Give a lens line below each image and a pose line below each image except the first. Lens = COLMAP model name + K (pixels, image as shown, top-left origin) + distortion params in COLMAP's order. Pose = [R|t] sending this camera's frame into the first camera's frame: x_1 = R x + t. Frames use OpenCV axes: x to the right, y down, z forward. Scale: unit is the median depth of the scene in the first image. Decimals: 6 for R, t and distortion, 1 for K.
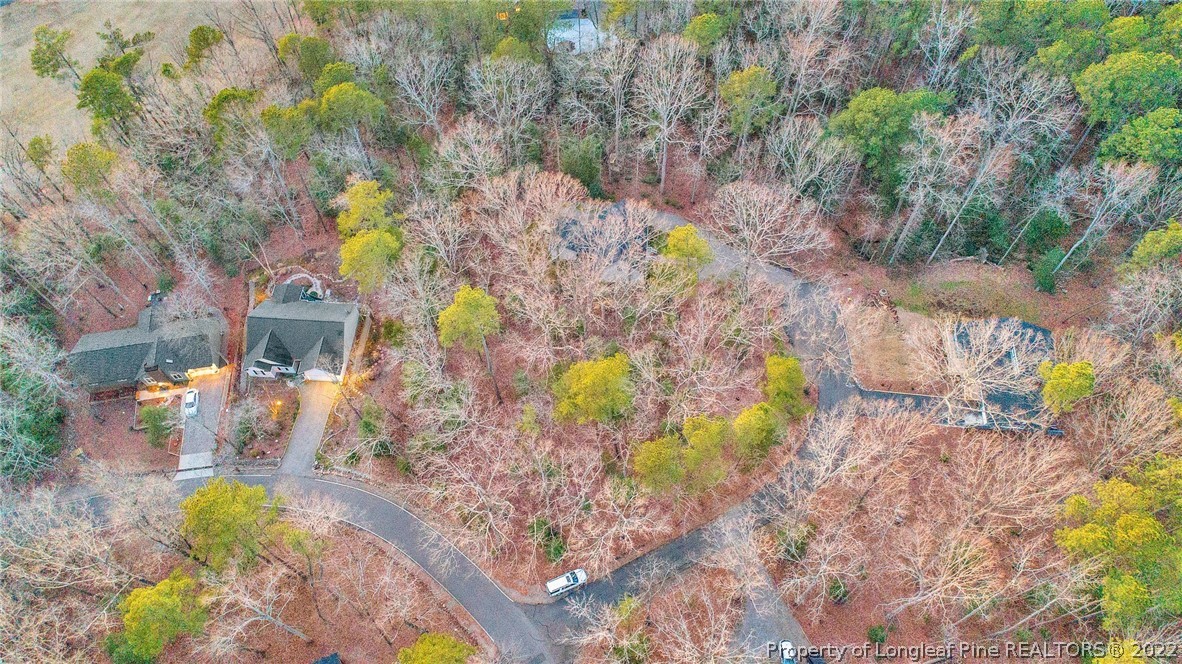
lens RADIAL K [[800.6, 0, 590.1], [0, 800.6, 330.7], [0, 0, 1]] dist [0.005395, -0.001462]
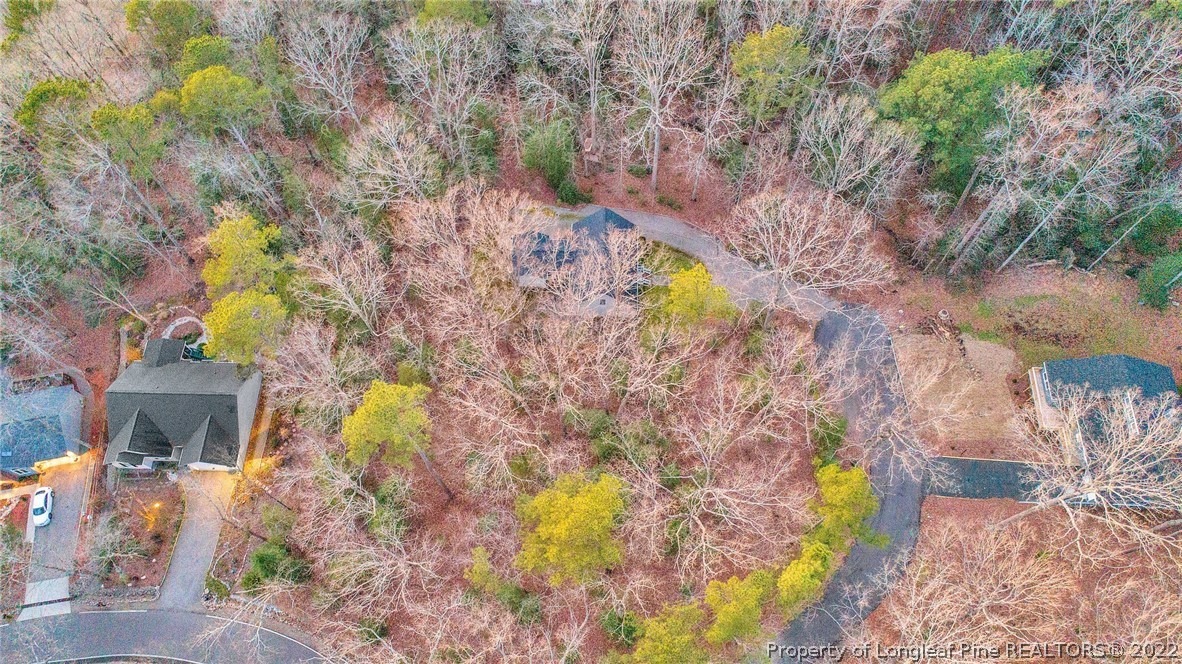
lens RADIAL K [[800.6, 0, 592.1], [0, 800.6, 333.4], [0, 0, 1]] dist [0.005395, -0.001462]
pose [[0.999064, -0.039806, 0.016953, 0.013053], [0.038222, 0.995625, 0.085266, -0.116807], [-0.020273, -0.084538, 0.996214, 0.250739]]
